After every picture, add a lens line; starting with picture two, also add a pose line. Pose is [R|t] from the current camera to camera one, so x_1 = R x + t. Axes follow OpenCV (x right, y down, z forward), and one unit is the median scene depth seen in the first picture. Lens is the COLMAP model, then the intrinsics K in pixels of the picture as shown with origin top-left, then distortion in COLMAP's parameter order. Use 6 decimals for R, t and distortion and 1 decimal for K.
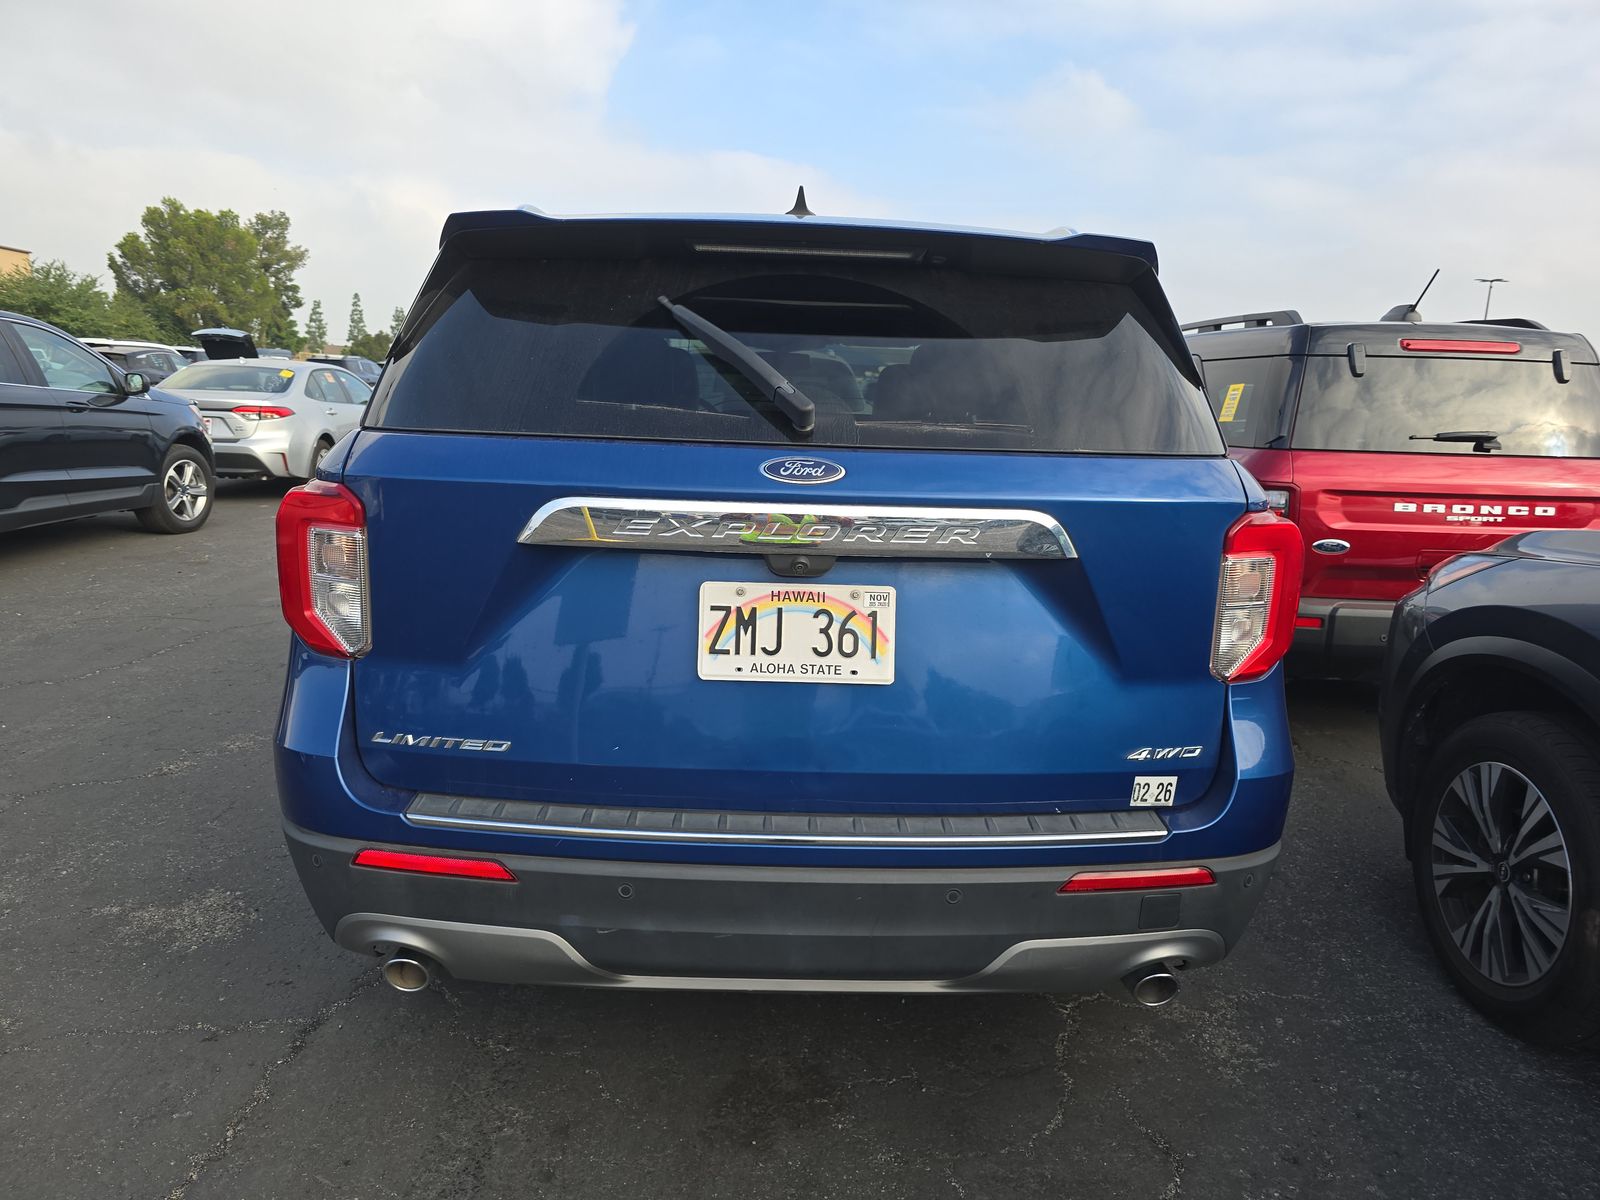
lens RADIAL K [[1086.0, 0, 807.8], [0, 1086.0, 584.8], [0, 0, 1]] dist [0.043631, -0.044429]
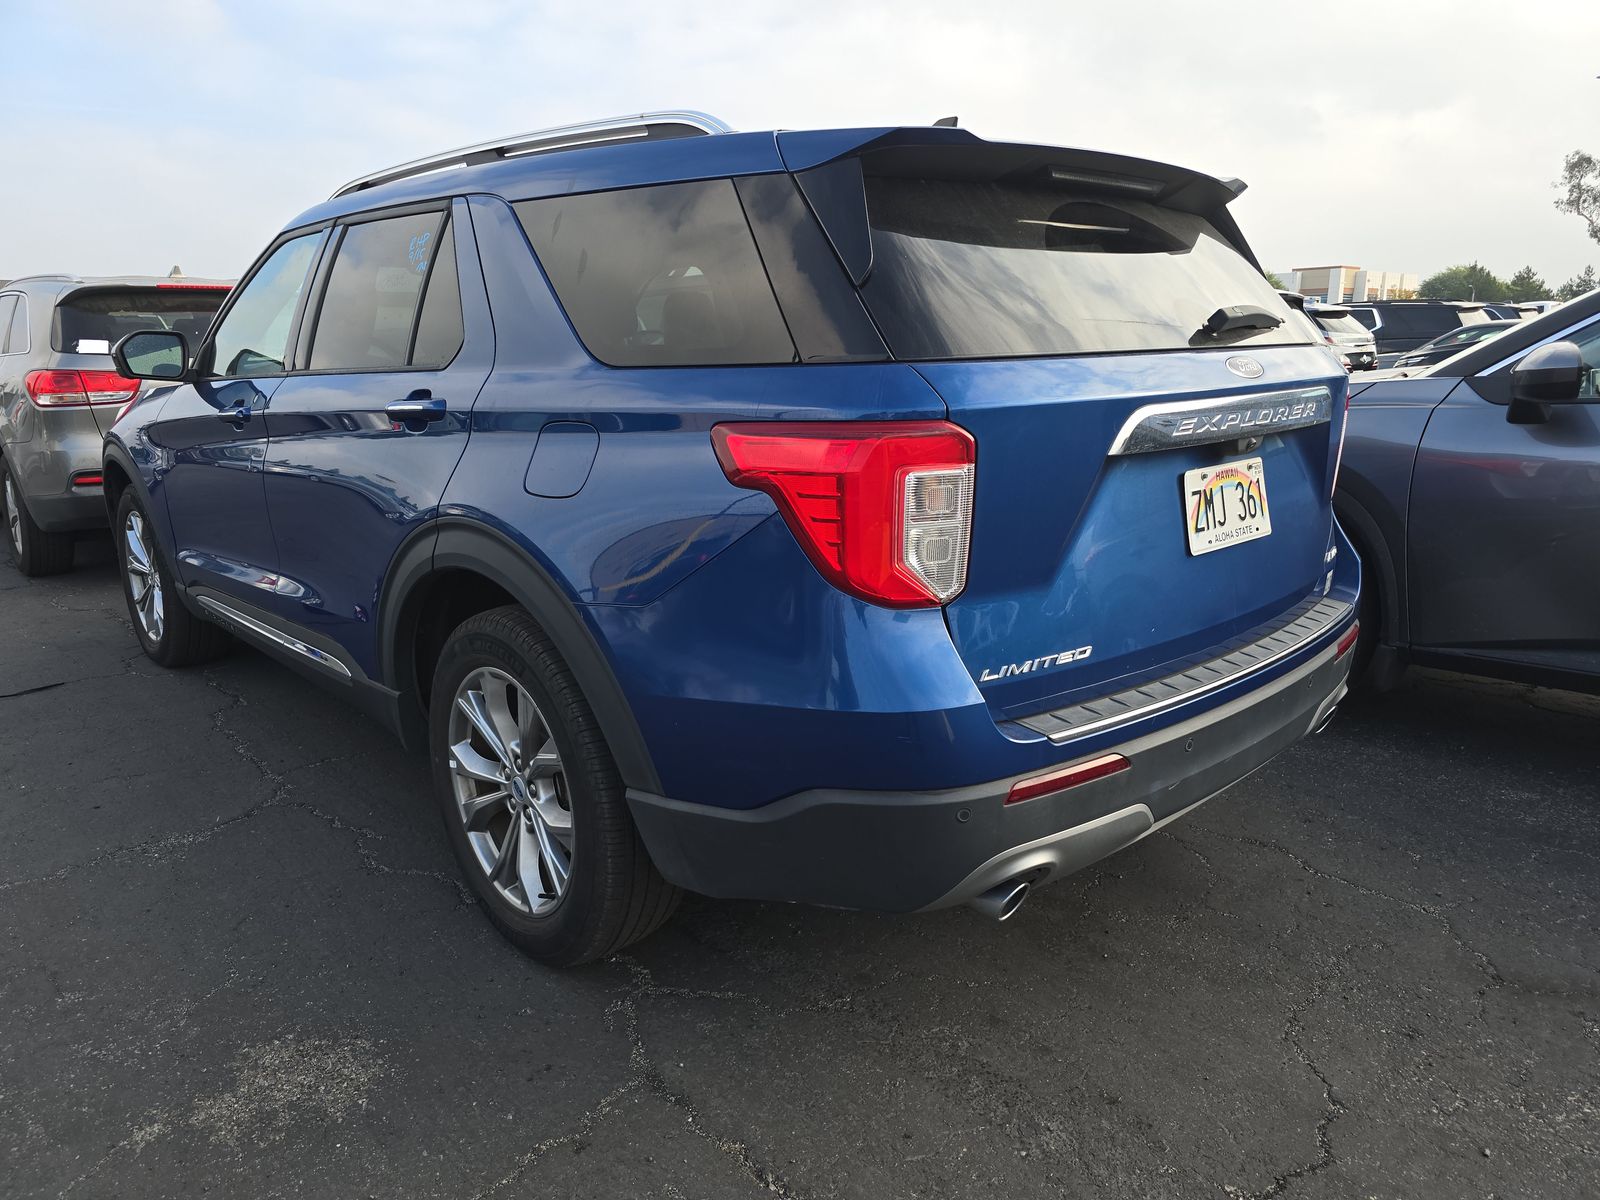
lens RADIAL K [[1086.0, 0, 799.7], [0, 1086.0, 603.9], [0, 0, 1]] dist [0.043631, -0.044429]
pose [[0.747818, -0.199816, 0.633121, -1.164939], [0.154555, 0.979828, 0.126684, -0.075828], [-0.645663, 0.003116, 0.763616, 0.377097]]
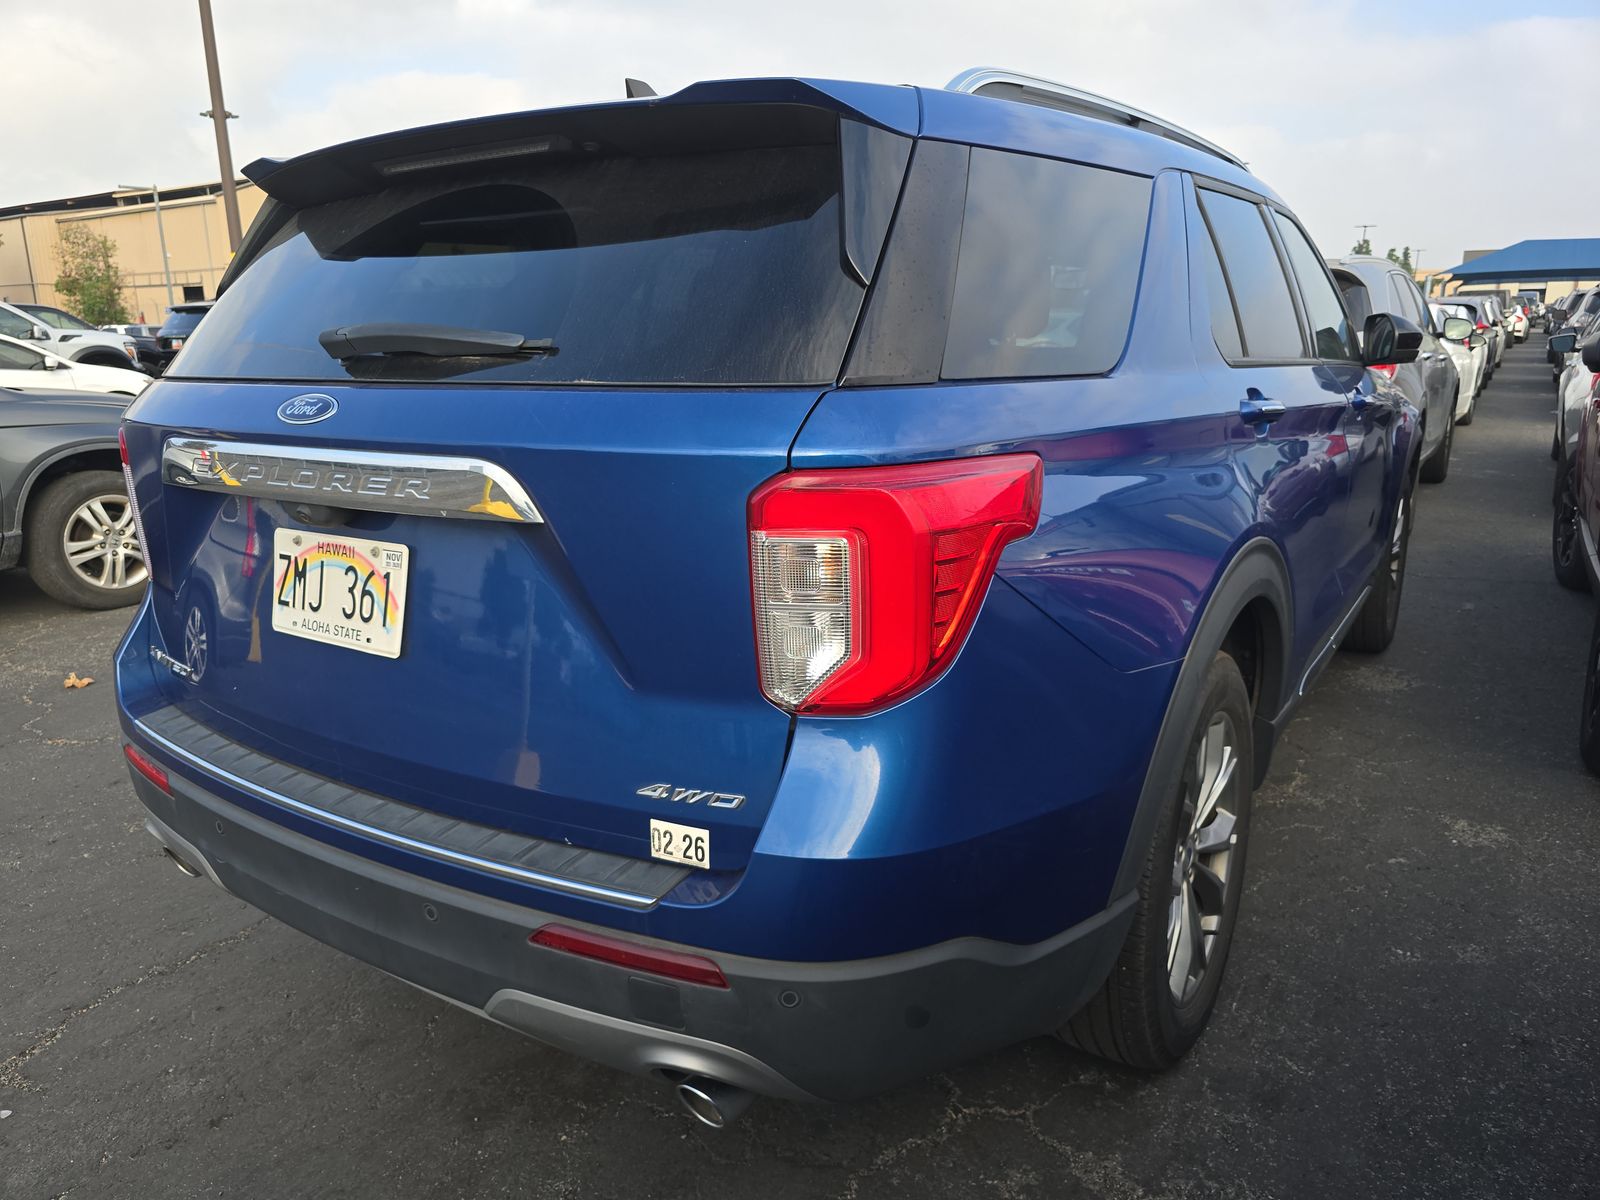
lens RADIAL K [[1086.0, 0, 809.6], [0, 1086.0, 608.7], [0, 0, 1]] dist [0.043631, -0.044429]
pose [[0.823316, 0.092462, -0.560001, 0.833057], [-0.058204, 0.995194, 0.078745, -0.035513], [0.564590, -0.032238, 0.824741, 0.467534]]
